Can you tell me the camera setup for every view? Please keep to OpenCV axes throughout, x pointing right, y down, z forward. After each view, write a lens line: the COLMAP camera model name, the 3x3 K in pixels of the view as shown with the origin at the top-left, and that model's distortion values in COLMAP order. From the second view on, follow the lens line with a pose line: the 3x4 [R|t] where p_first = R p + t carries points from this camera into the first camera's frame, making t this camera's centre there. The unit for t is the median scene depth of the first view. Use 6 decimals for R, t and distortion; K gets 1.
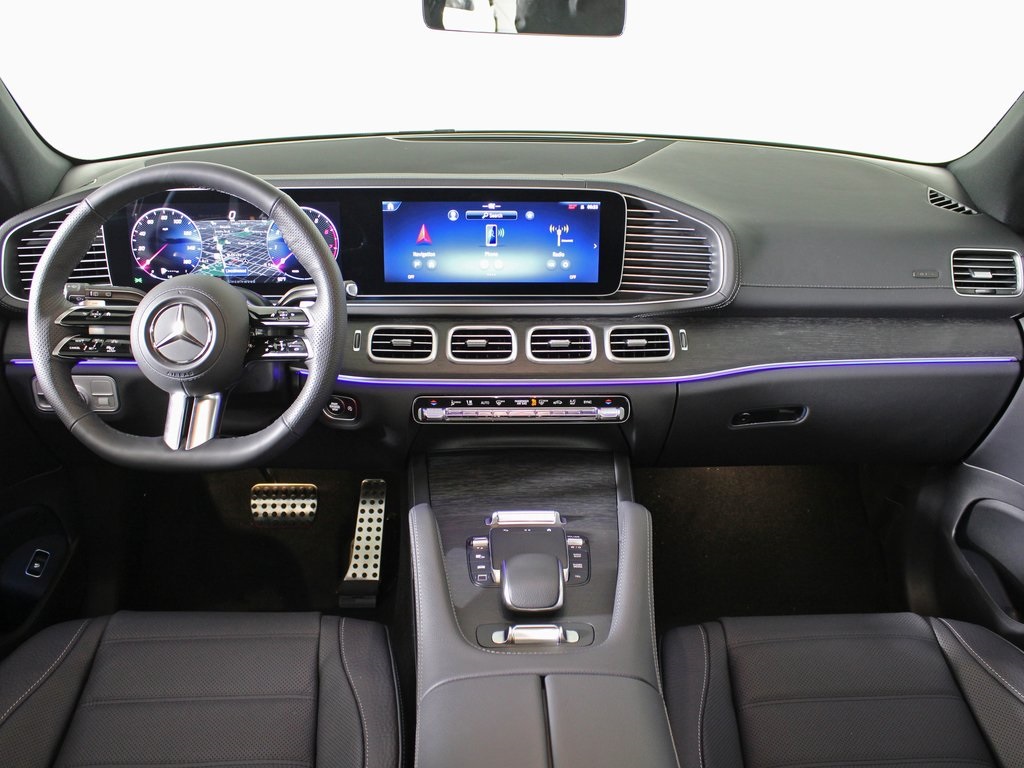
lens RADIAL K [[970.5, 0, 512.0], [0, 970.5, 384.0], [0, 0, 1]] dist [-0.133782, 0.022811]
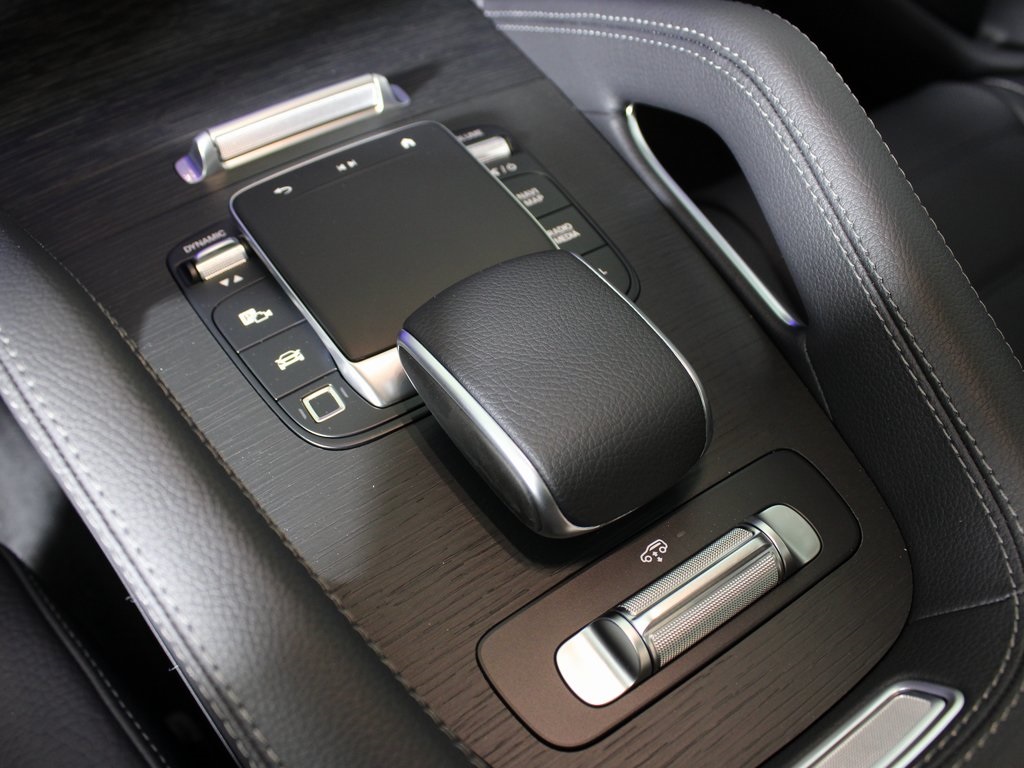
lens RADIAL K [[970.5, 0, 512.0], [0, 970.5, 384.0], [0, 0, 1]] dist [-0.133782, 0.022811]
pose [[0.842408, -0.400149, 0.360874, -0.068160], [0.156607, 0.822630, 0.546584, 0.043918], [-0.515581, -0.403931, 0.755656, 0.627086]]
